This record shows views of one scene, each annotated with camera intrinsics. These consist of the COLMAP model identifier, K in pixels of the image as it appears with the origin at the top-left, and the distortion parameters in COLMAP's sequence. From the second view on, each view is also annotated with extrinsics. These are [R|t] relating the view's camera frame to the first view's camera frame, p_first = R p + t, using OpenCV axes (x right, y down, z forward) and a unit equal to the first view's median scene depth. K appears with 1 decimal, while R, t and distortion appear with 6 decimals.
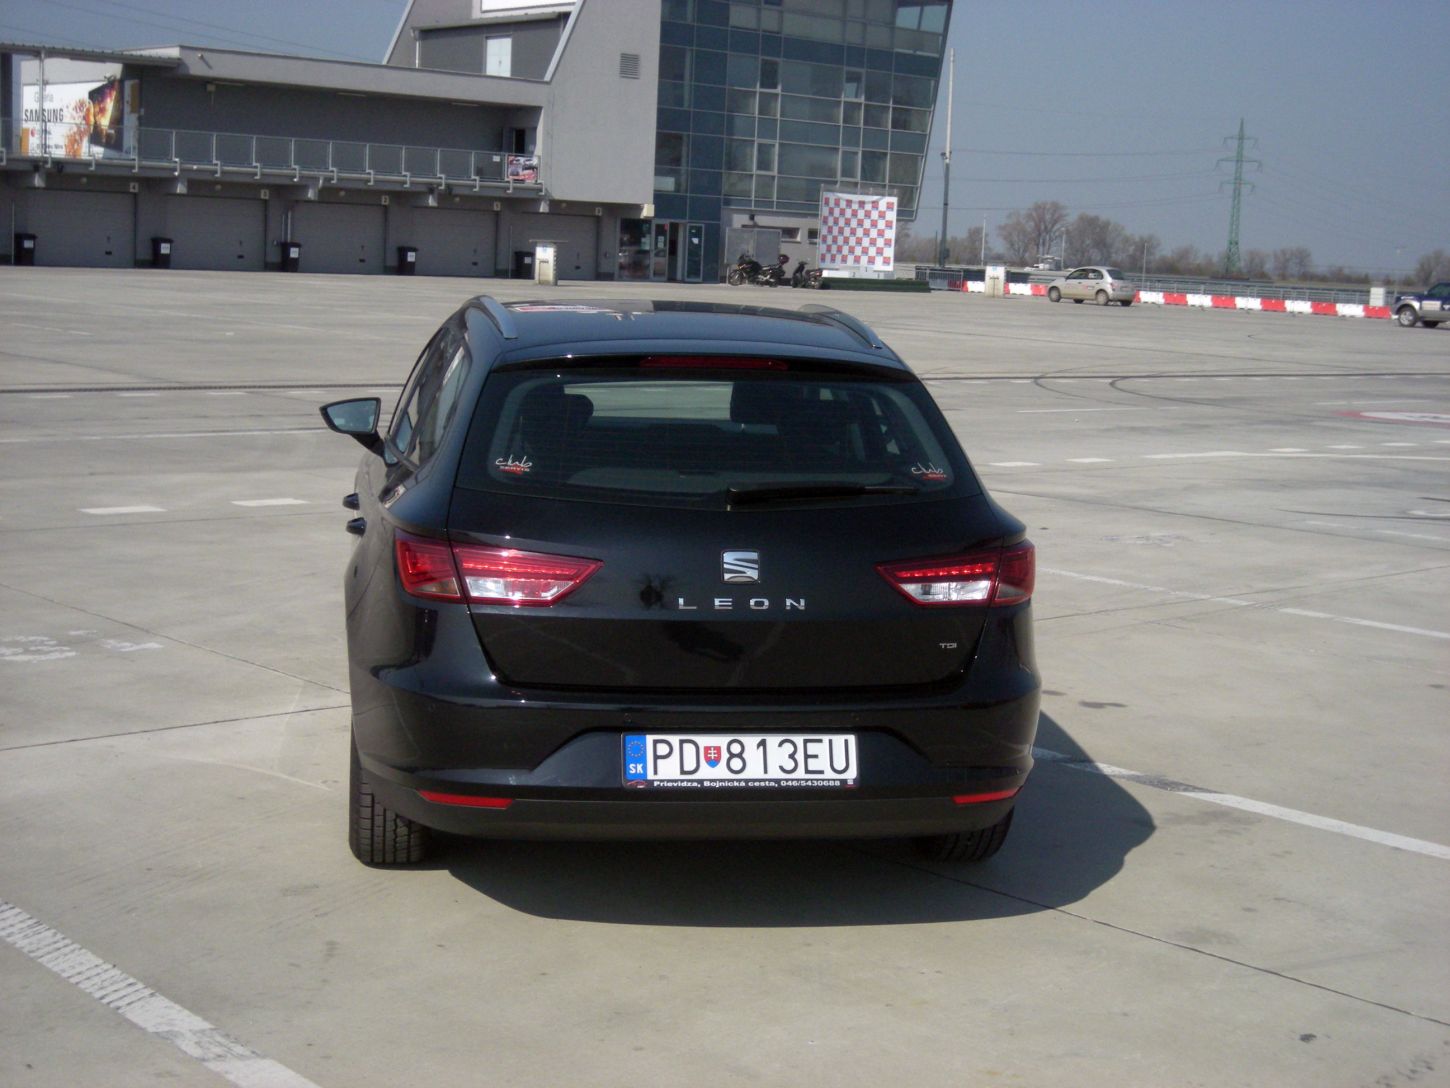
lens RADIAL K [[2224.4, 0, 782.8], [0, 2224.4, 545.9], [0, 0, 1]] dist [-0.094018, 0.083431]
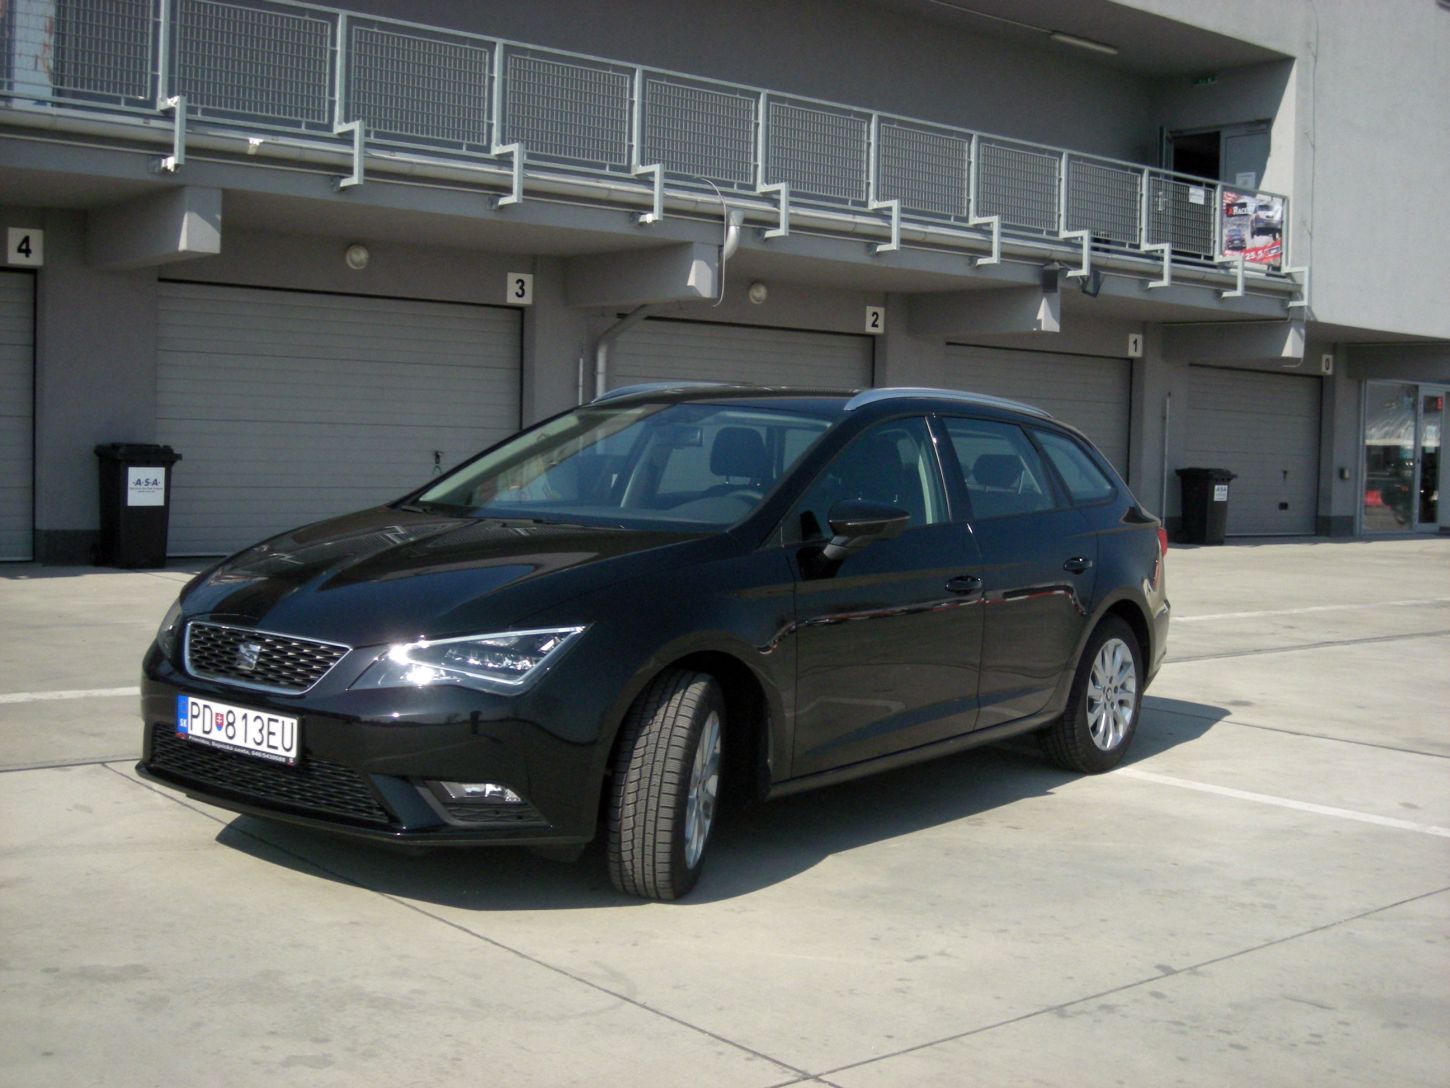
lens RADIAL K [[1781.3, 0, 725.0], [0, 1781.3, 544.0], [0, 0, 1]] dist [-0.108075, 0.060372]
pose [[0.997830, -0.010830, -0.064941, -0.201886], [0.005936, 0.997159, -0.075093, -0.113353], [0.065570, 0.074544, 0.995060, 0.808535]]
